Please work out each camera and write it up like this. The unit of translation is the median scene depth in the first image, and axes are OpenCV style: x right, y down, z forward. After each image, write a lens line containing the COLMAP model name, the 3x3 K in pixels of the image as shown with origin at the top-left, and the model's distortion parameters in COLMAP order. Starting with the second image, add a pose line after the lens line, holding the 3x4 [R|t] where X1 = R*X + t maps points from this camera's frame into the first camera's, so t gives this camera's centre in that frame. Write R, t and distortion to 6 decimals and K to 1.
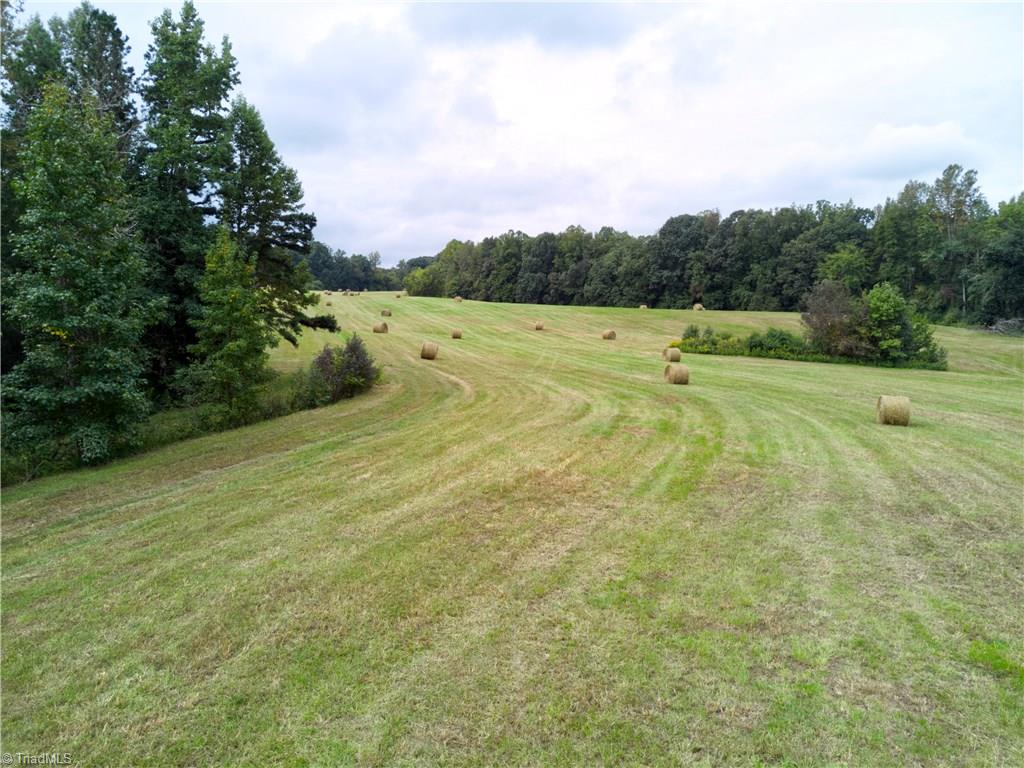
lens RADIAL K [[778.0, 0, 517.5], [0, 778.0, 383.9], [0, 0, 1]] dist [-0.009468, 0.015618]
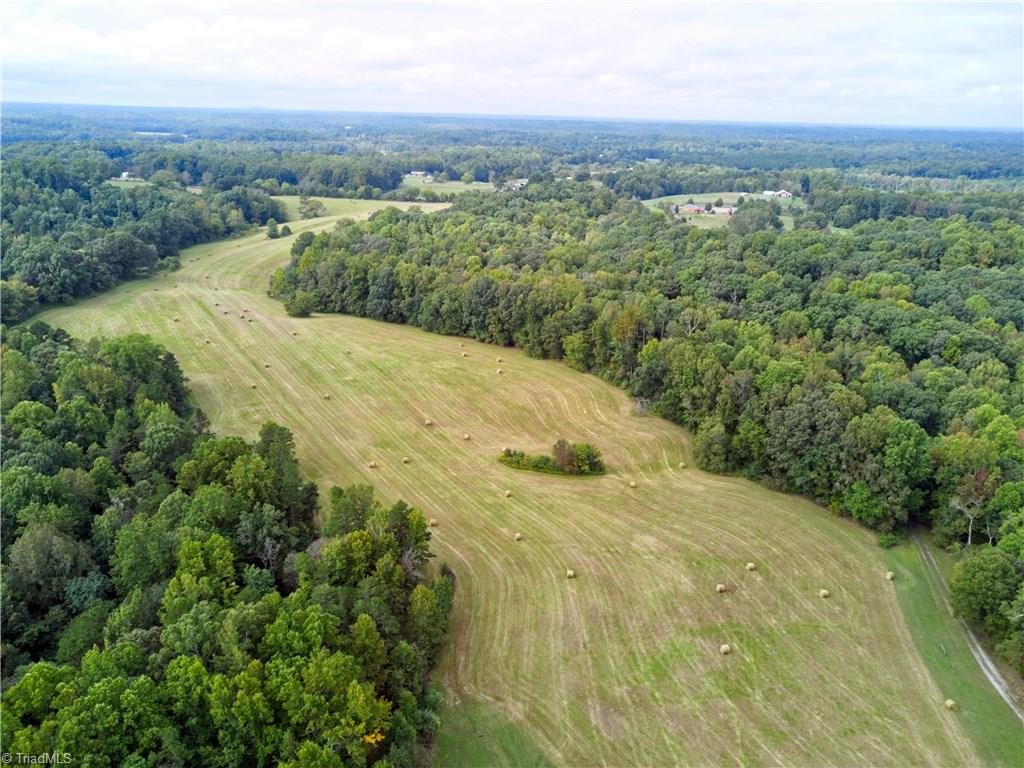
lens RADIAL K [[778.0, 0, 511.5], [0, 778.0, 389.1], [0, 0, 1]] dist [-0.009468, 0.015618]
pose [[0.956766, -0.074441, 0.281172, -0.197956], [0.003753, 0.969774, 0.243977, -0.399260], [-0.290835, -0.232373, 0.928126, -0.543512]]
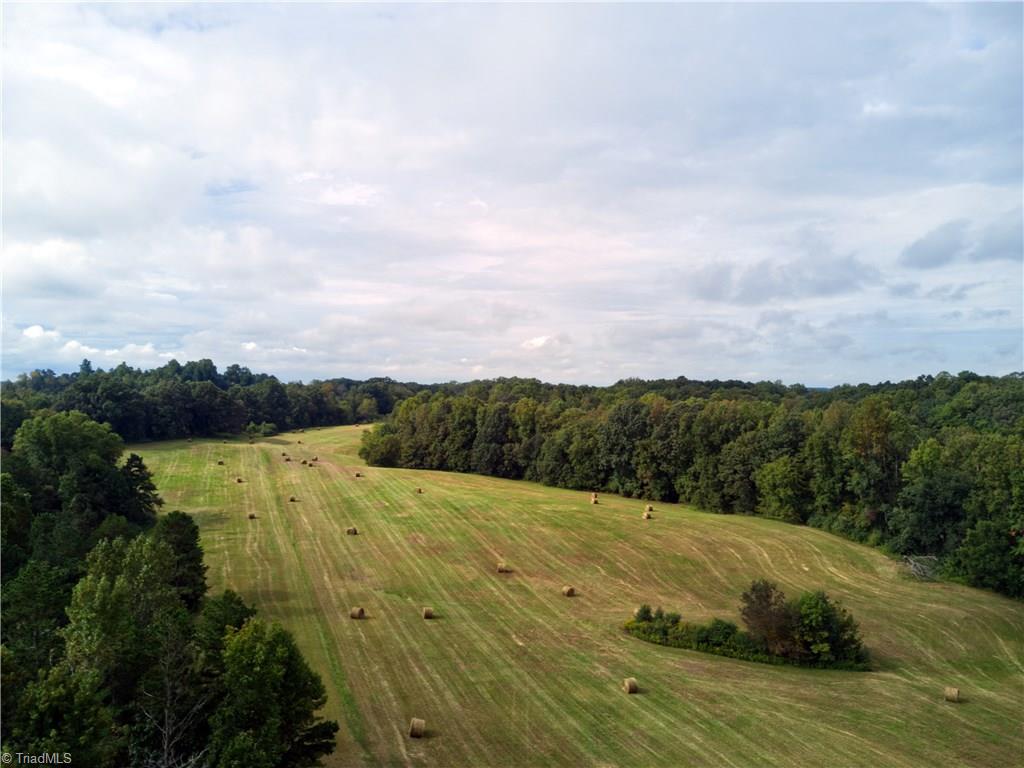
lens RADIAL K [[778.0, 0, 513.6], [0, 778.0, 380.9], [0, 0, 1]] dist [-0.009468, 0.015618]
pose [[0.997892, 0.005023, 0.064707, -0.015899], [0.002212, 0.993789, -0.111258, -0.132074], [-0.064864, 0.111166, 0.991683, -0.054272]]
